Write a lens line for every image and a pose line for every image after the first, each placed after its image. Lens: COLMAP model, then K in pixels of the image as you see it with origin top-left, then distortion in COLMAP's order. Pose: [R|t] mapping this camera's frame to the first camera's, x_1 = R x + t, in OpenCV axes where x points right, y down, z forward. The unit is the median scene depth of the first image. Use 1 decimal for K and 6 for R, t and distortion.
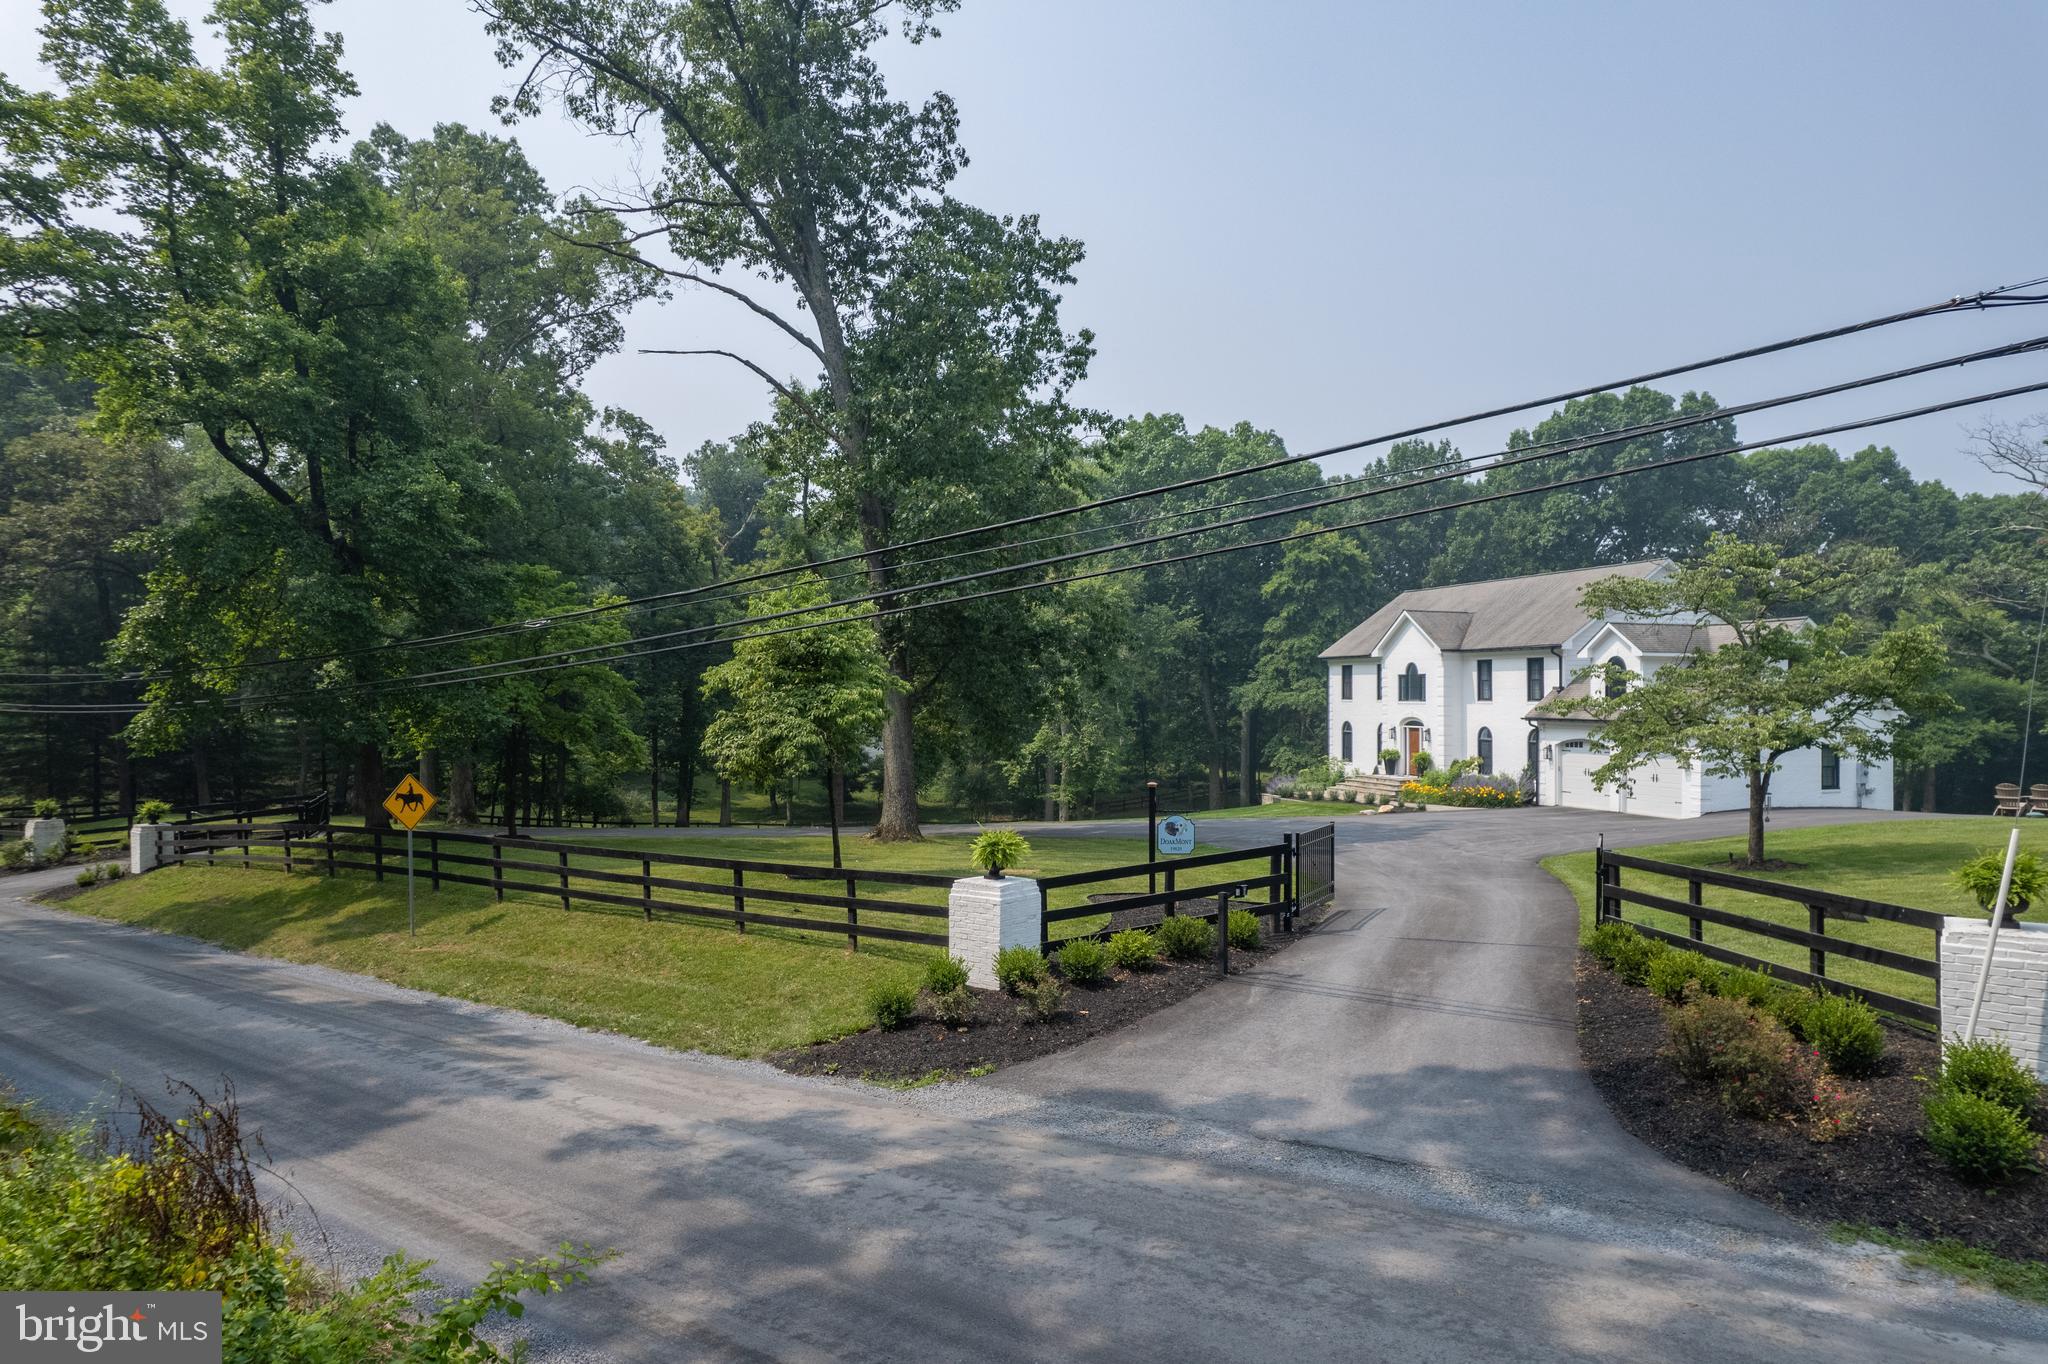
lens RADIAL K [[1314.7, 0, 1028.9], [0, 1314.7, 680.6], [0, 0, 1]] dist [-0.074599, 0.069519]
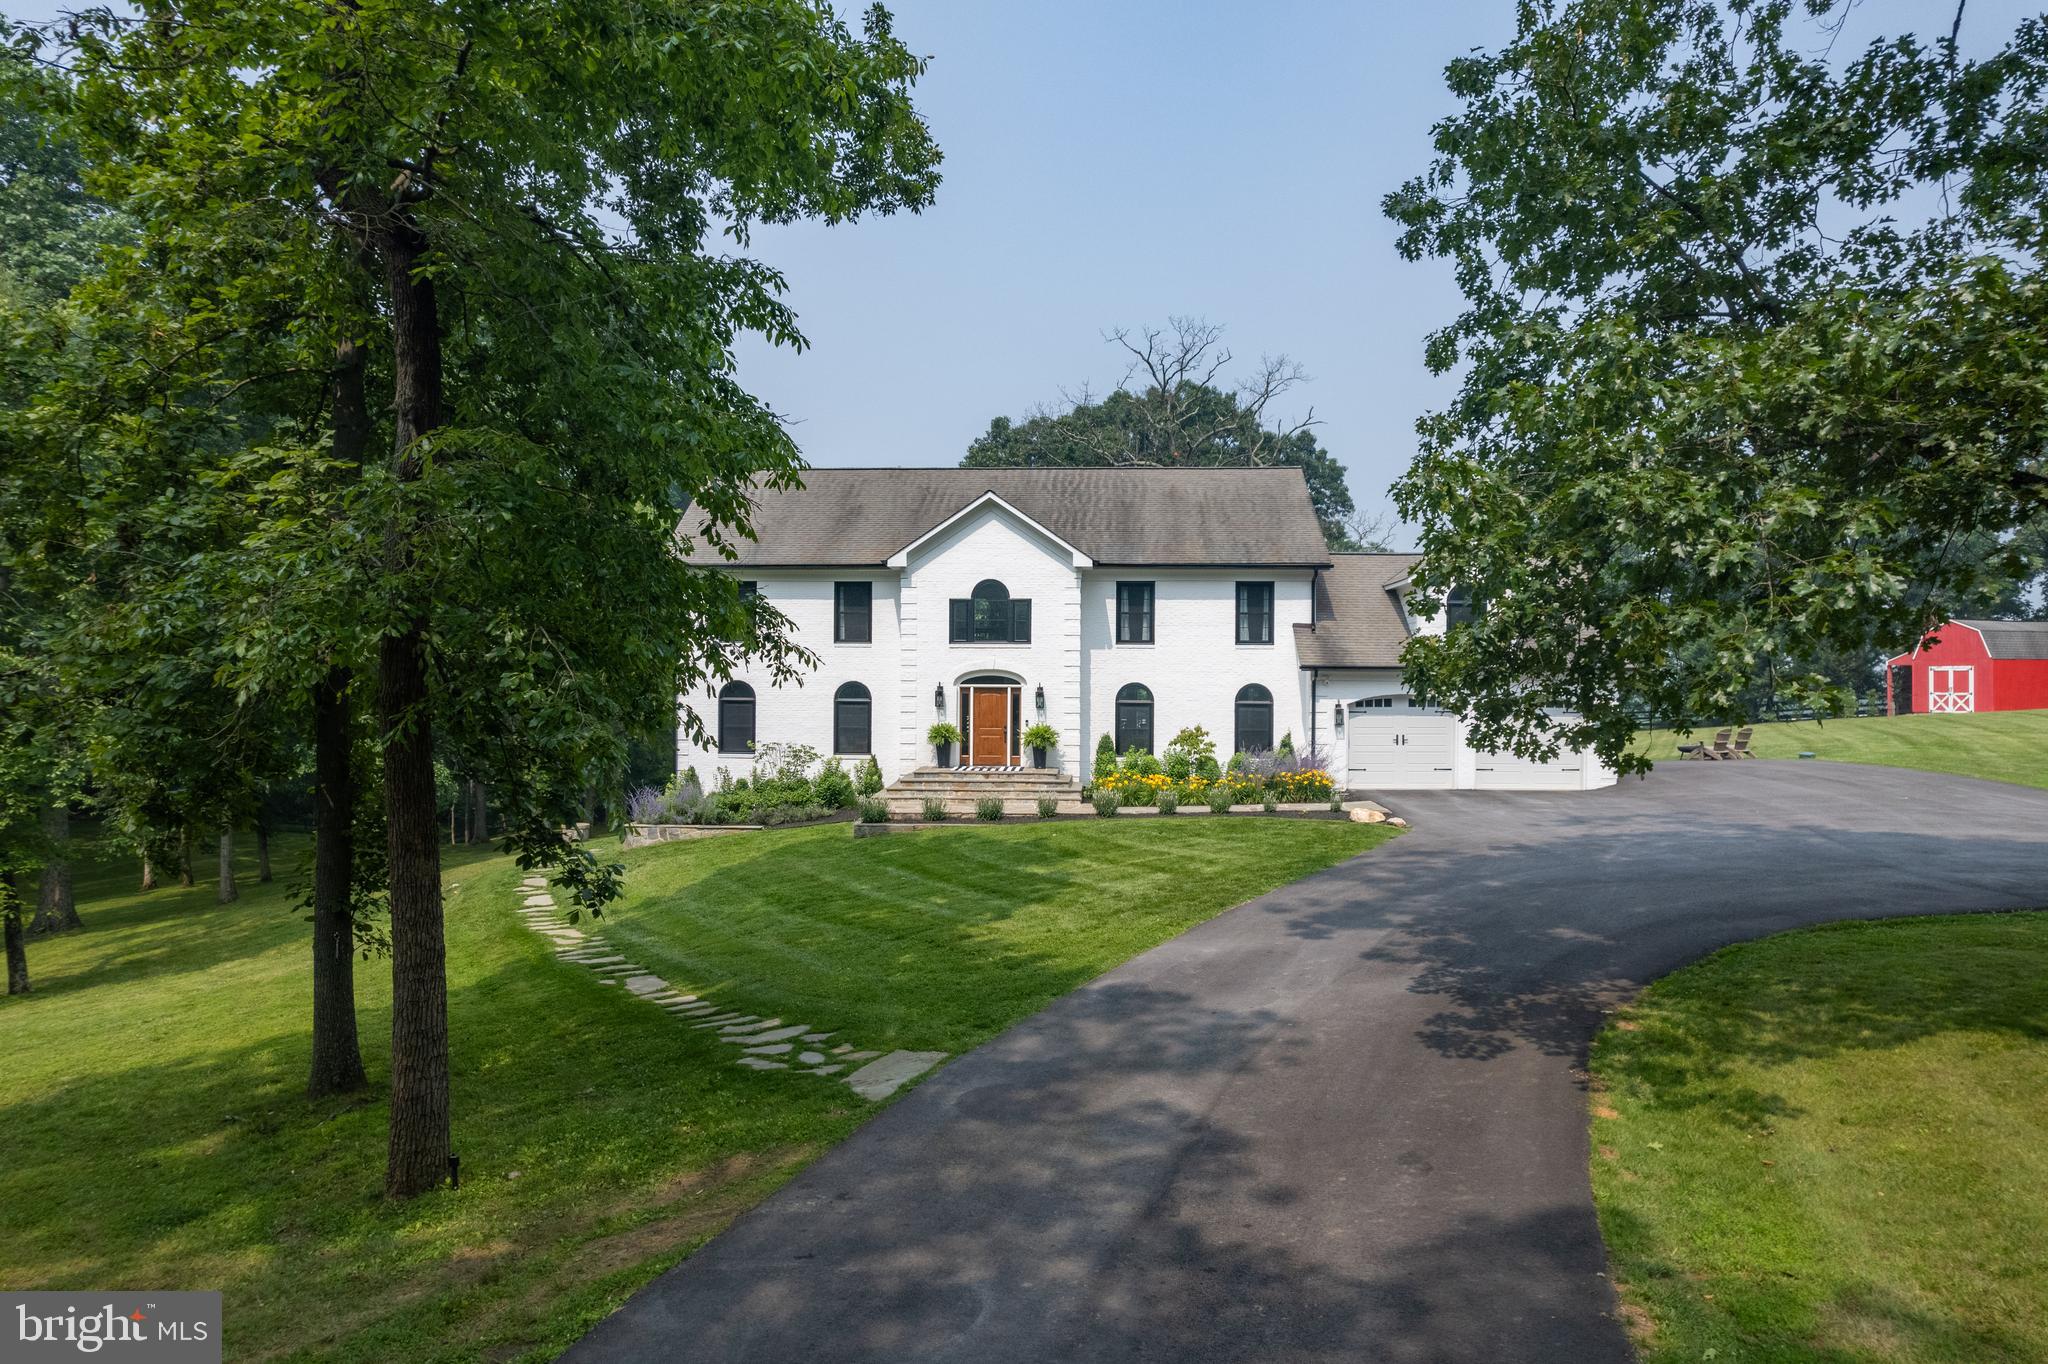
lens RADIAL K [[1321.0, 0, 1024.0], [0, 1321.0, 682.0], [0, 0, 1]] dist [-0.042306, 0.024481]
pose [[0.343293, 0.002565, 0.939225, -0.274728], [-0.014558, 0.999891, 0.002591, 0.031615], [-0.939115, -0.014563, 0.343293, 0.767821]]
